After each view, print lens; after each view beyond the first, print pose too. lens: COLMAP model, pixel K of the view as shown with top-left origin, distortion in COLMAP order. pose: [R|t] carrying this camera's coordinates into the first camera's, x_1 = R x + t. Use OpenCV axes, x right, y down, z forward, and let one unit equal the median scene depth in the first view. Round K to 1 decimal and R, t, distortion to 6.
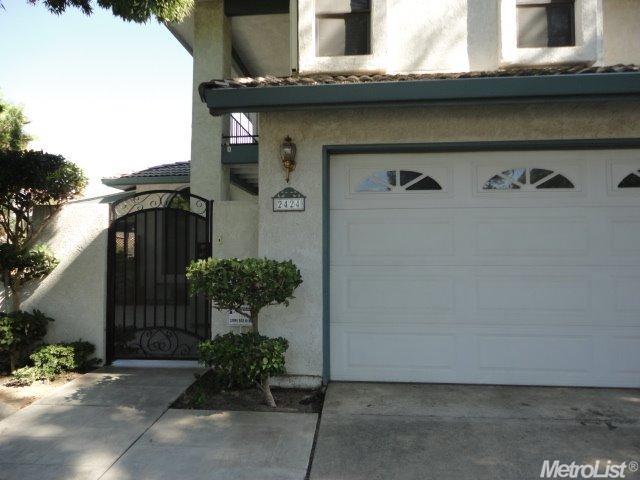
lens RADIAL K [[462.9, 0, 319.0], [0, 462.9, 241.8], [0, 0, 1]] dist [-0.012063, 0.004222]
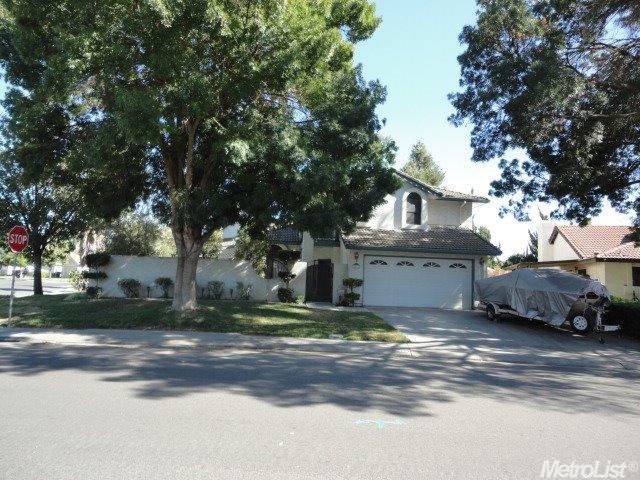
lens RADIAL K [[462.9, 0, 324.4], [0, 462.9, 244.6], [0, 0, 1]] dist [-0.012063, 0.004222]
pose [[0.977639, 0.056760, 0.202486, -1.145737], [-0.047465, 0.997597, -0.050473, -0.043812], [-0.204864, 0.039734, 0.977984, -2.993194]]
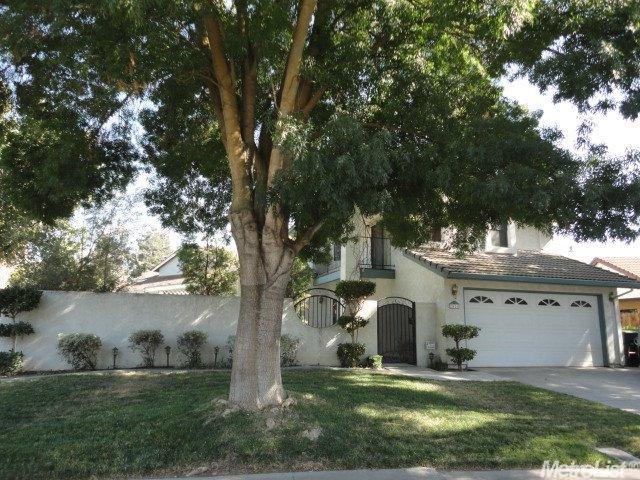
lens RADIAL K [[462.9, 0, 322.0], [0, 462.9, 241.5], [0, 0, 1]] dist [-0.012063, 0.004222]
pose [[0.922396, 0.090268, 0.375549, -1.745368], [-0.030875, 0.986428, -0.161266, 0.013135], [-0.385009, 0.137156, 0.912664, -1.259228]]
